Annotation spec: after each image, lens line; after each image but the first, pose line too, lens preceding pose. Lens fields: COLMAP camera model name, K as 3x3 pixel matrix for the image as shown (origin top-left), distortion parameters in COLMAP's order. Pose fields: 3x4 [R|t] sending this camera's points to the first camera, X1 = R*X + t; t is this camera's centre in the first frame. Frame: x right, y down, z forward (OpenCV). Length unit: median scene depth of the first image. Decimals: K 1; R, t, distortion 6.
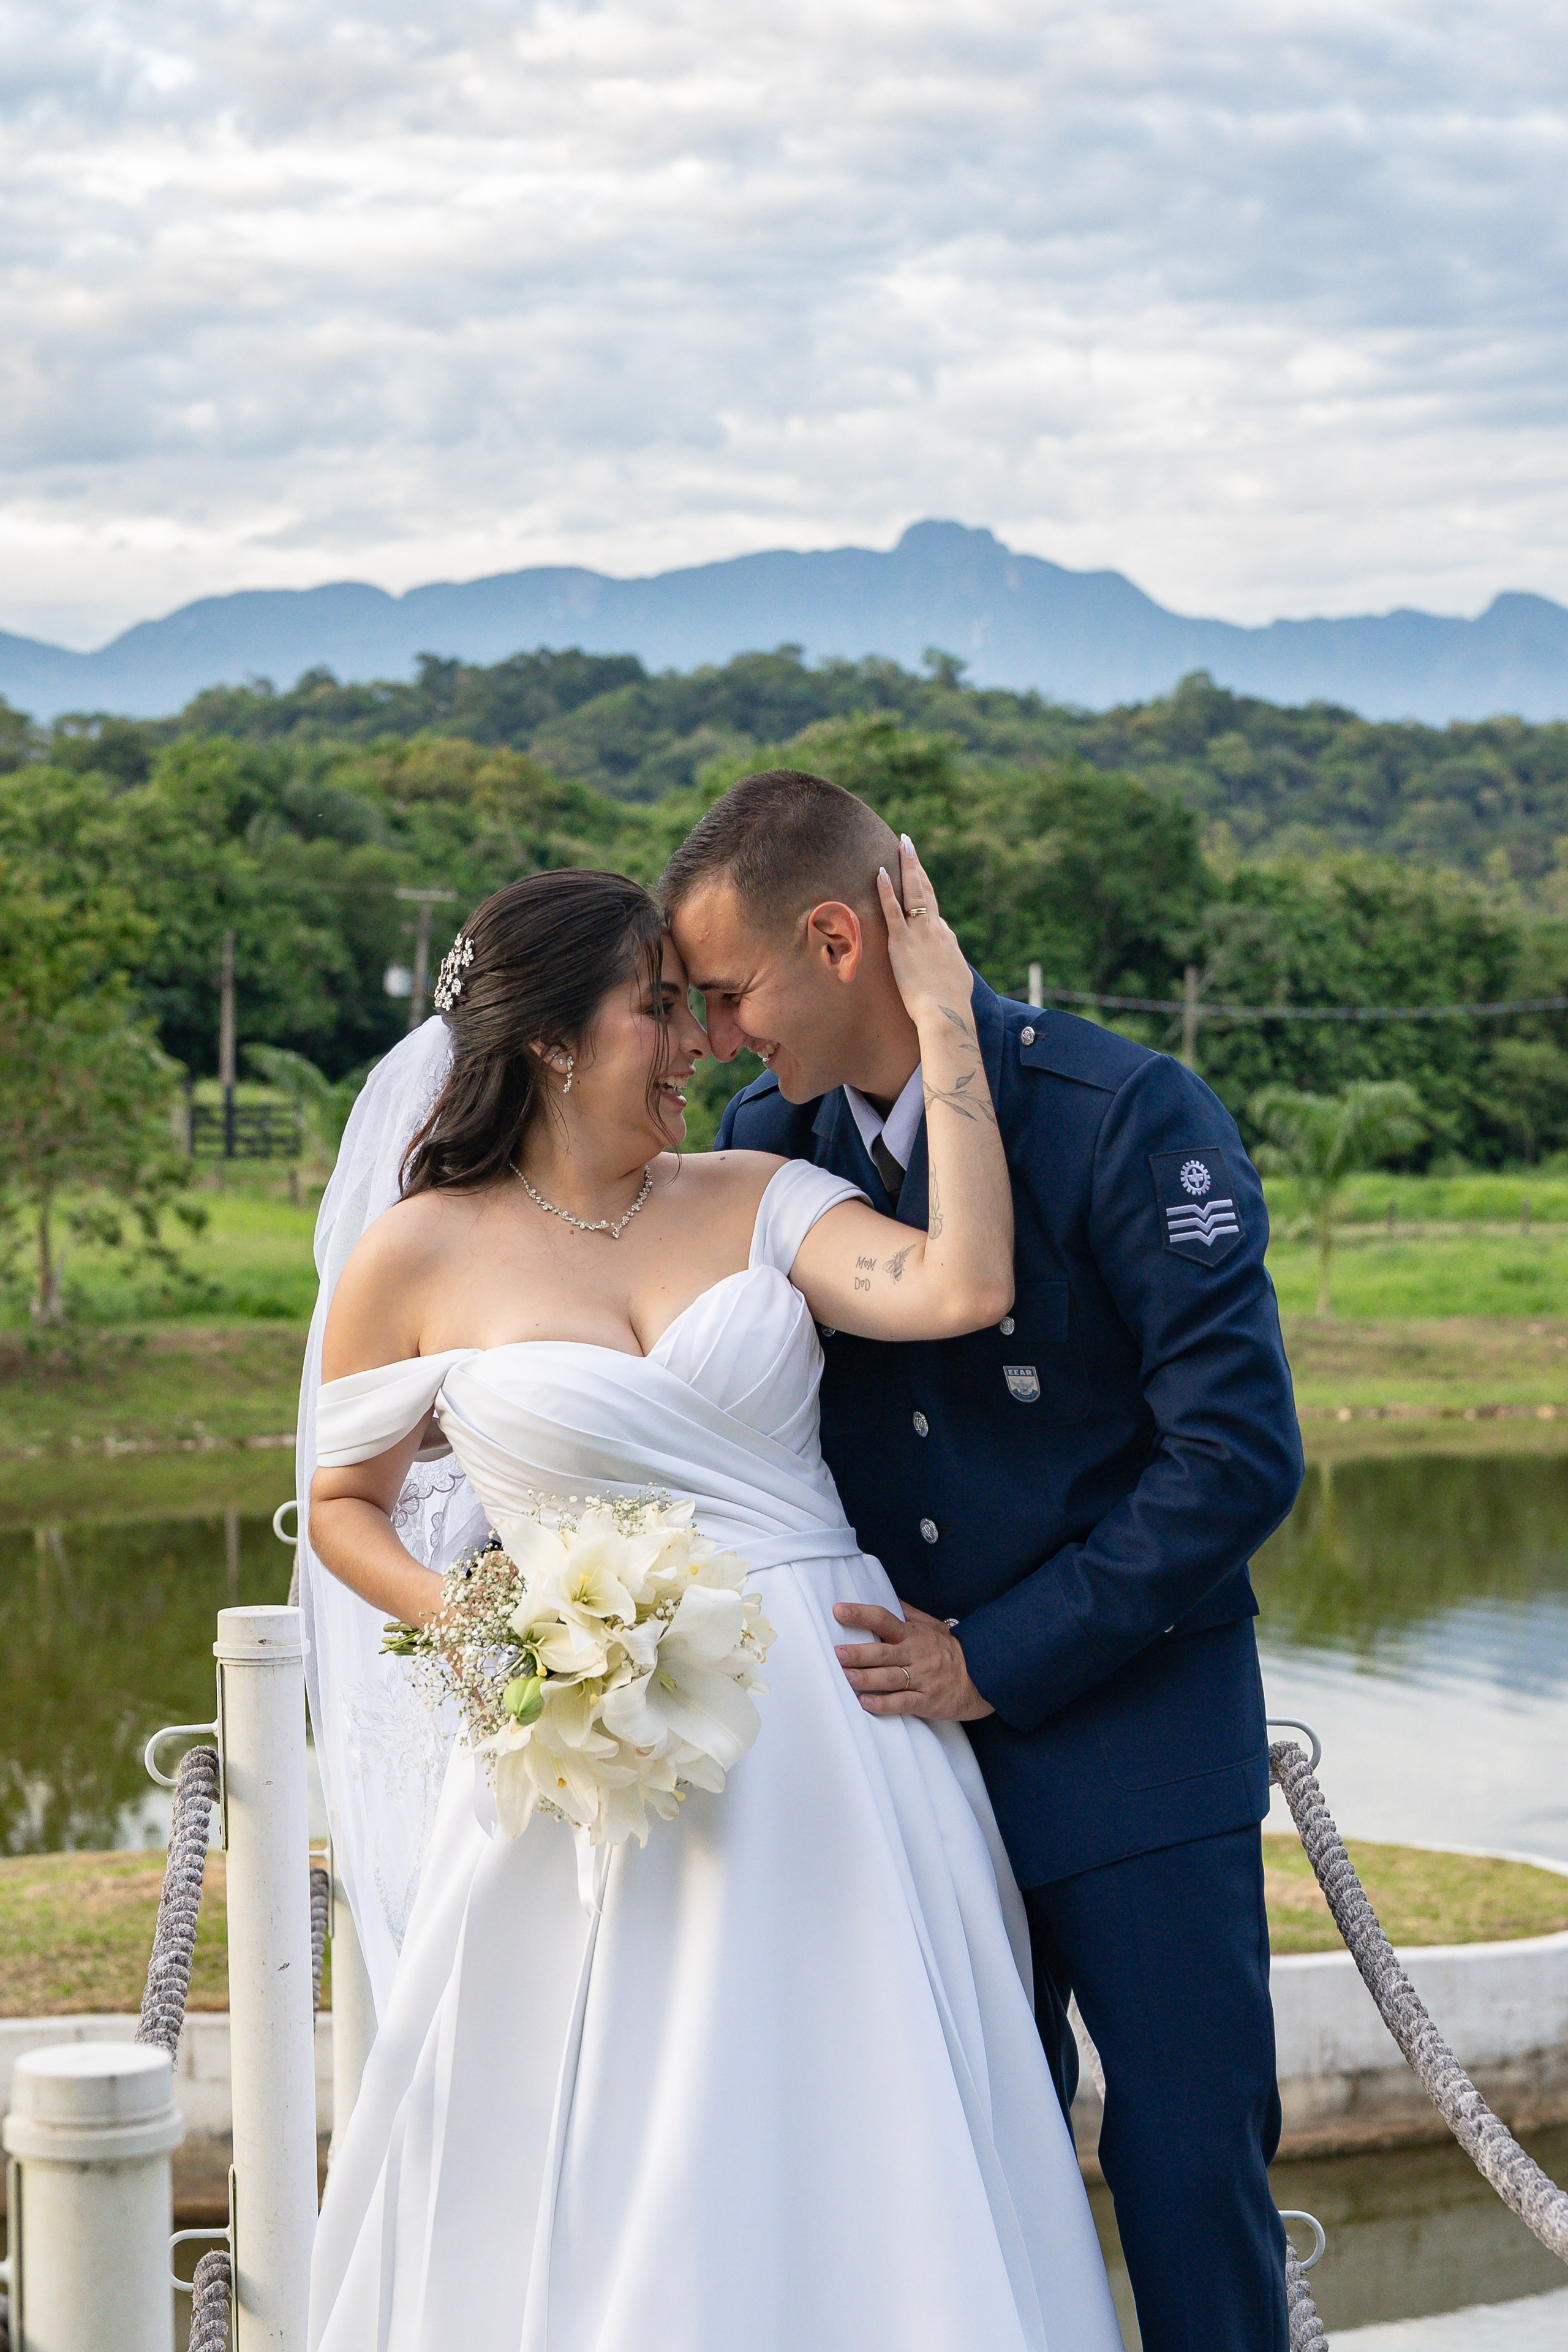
lens RADIAL K [[4958.5, 0, 784.0], [0, 4958.5, 1176.0], [0, 0, 1]] dist [0.068650, 0.004185]
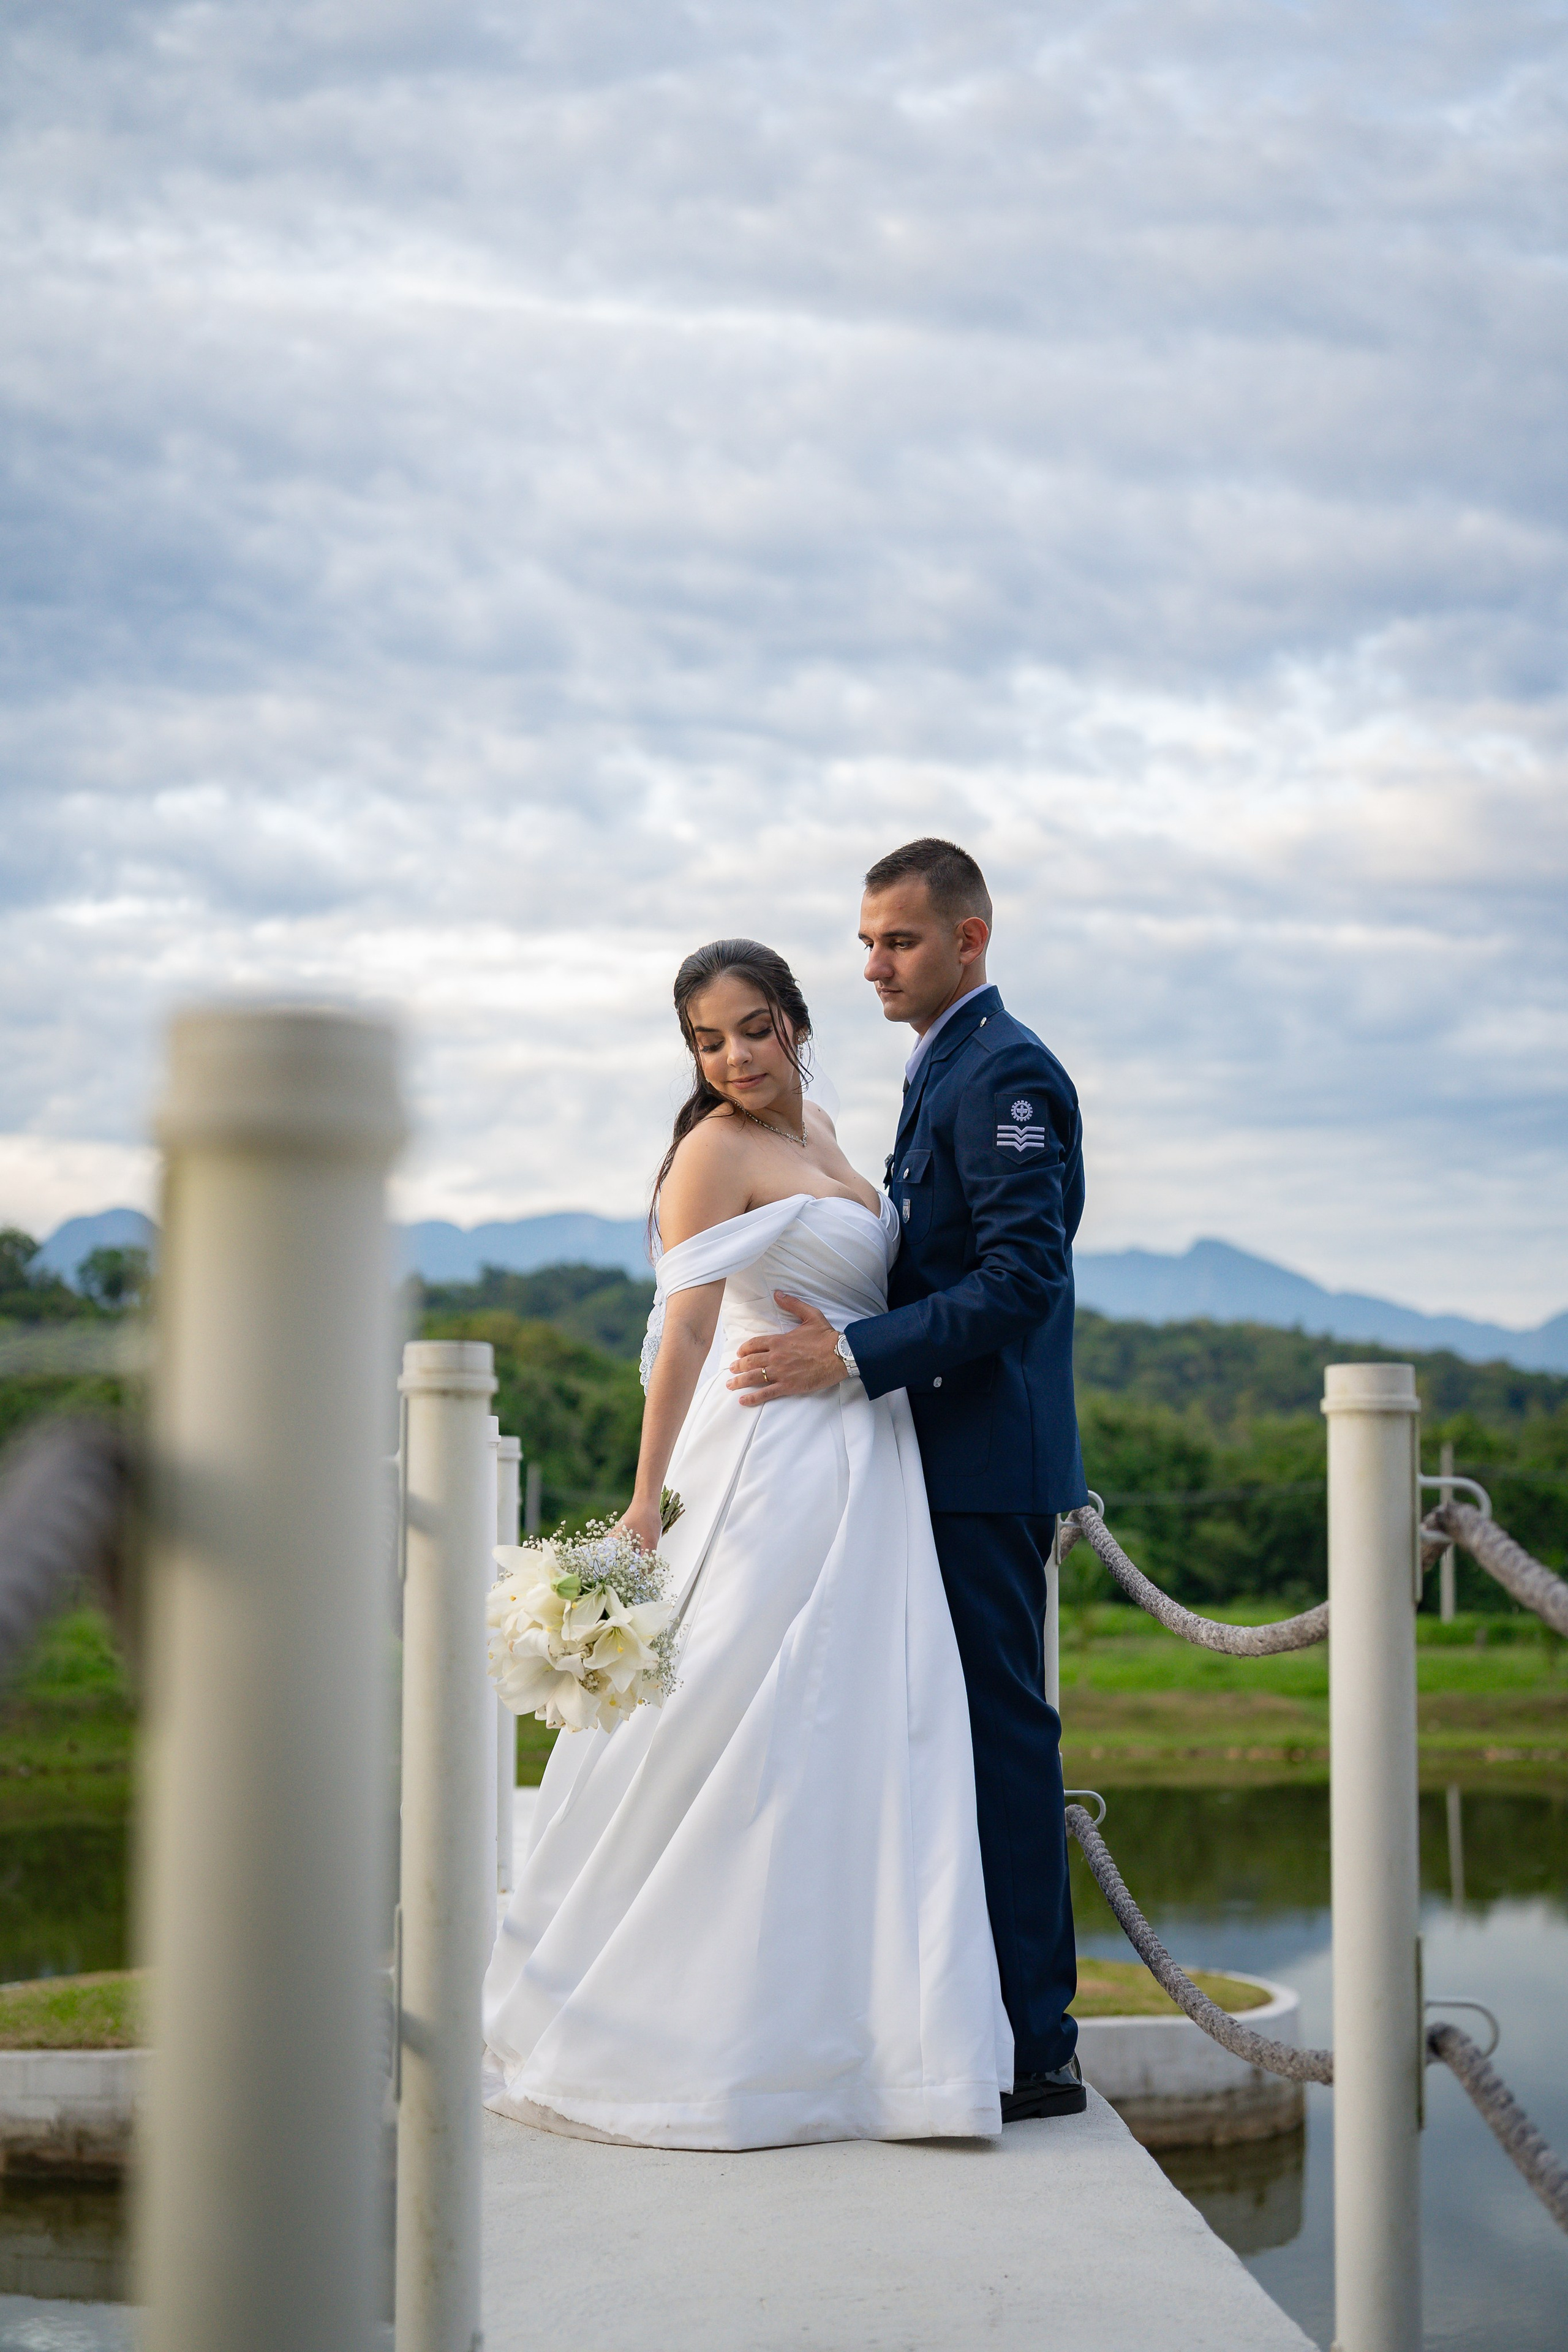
lens RADIAL K [[3324.5, 0, 784.0], [0, 3324.5, 1176.0], [0, 0, 1]] dist [0.134292, -0.017886]
pose [[0.999726, 0.014469, 0.018396, -0.001183], [-0.011836, 0.990646, -0.135944, 0.007637], [-0.020191, 0.135689, 0.990546, -0.007966]]
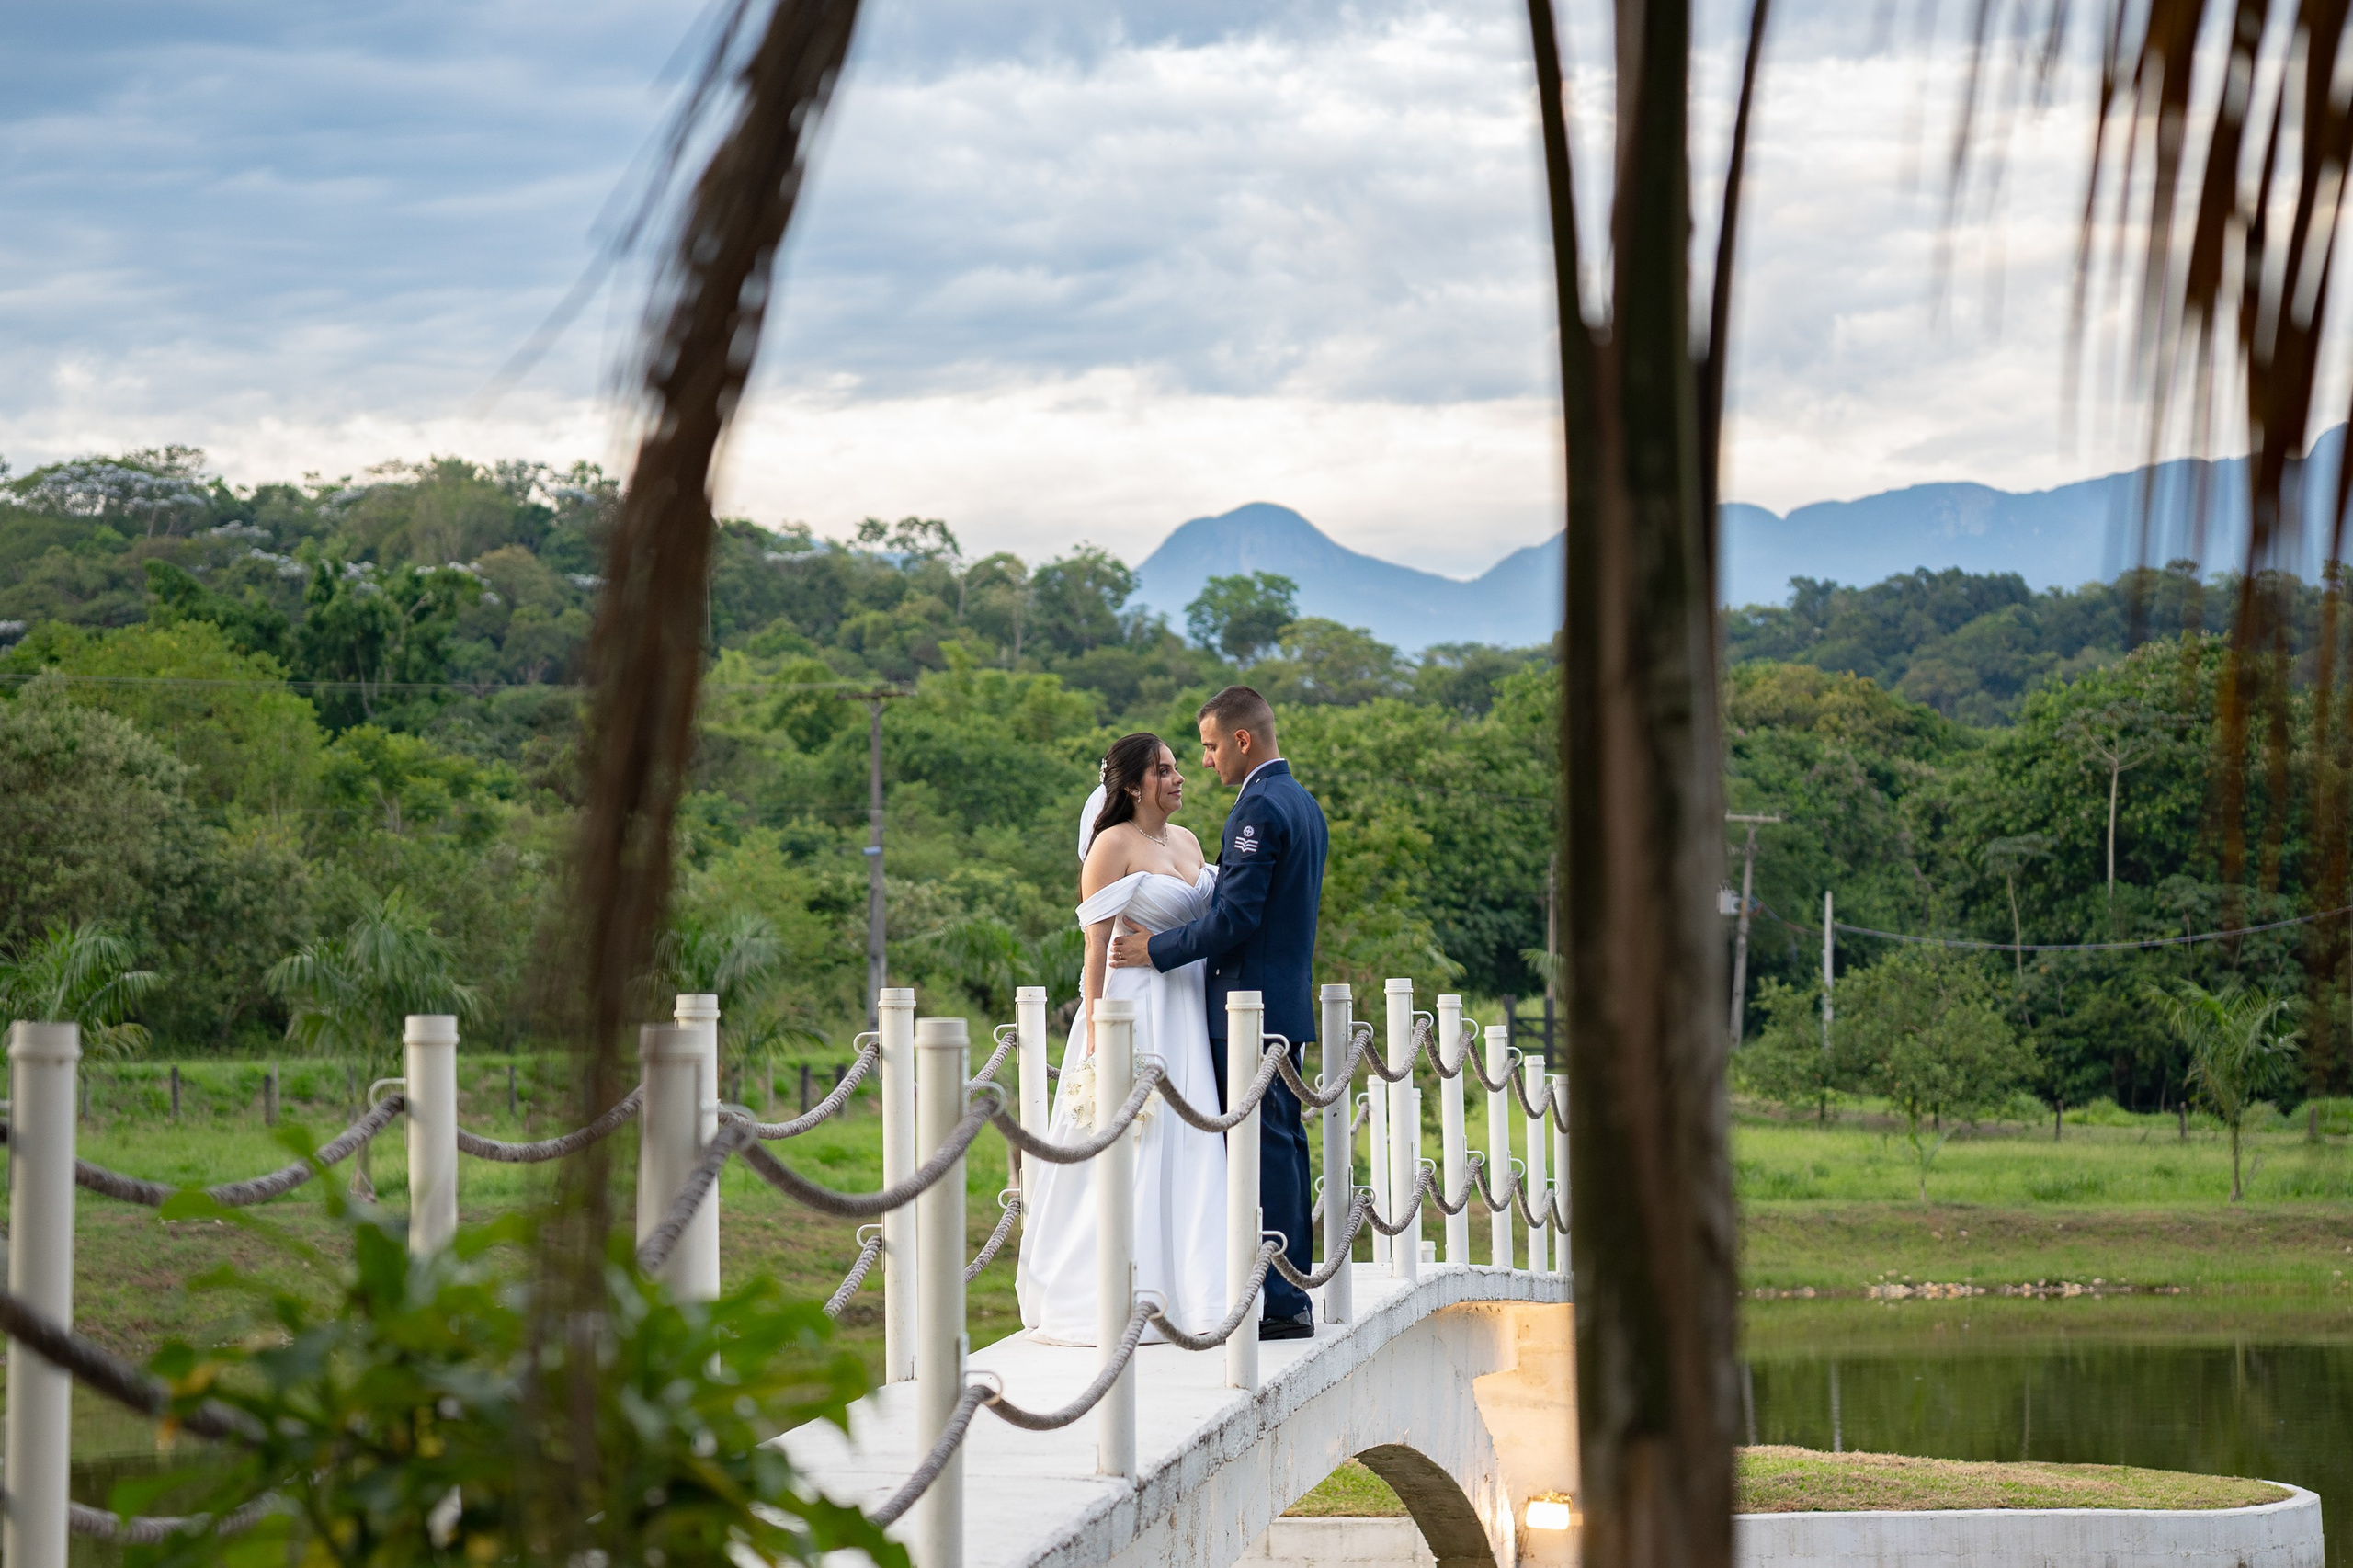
lens RADIAL K [[5399.4, 0, 1176.5], [0, 5399.4, 784.0], [0, 0, 1]] dist [0.097187, 0.446180]
pose [[0.979867, -0.010200, -0.199391, 0.031909], [-0.002818, 0.997888, -0.064898, 0.008695], [0.199632, 0.064153, 0.977769, -0.110450]]
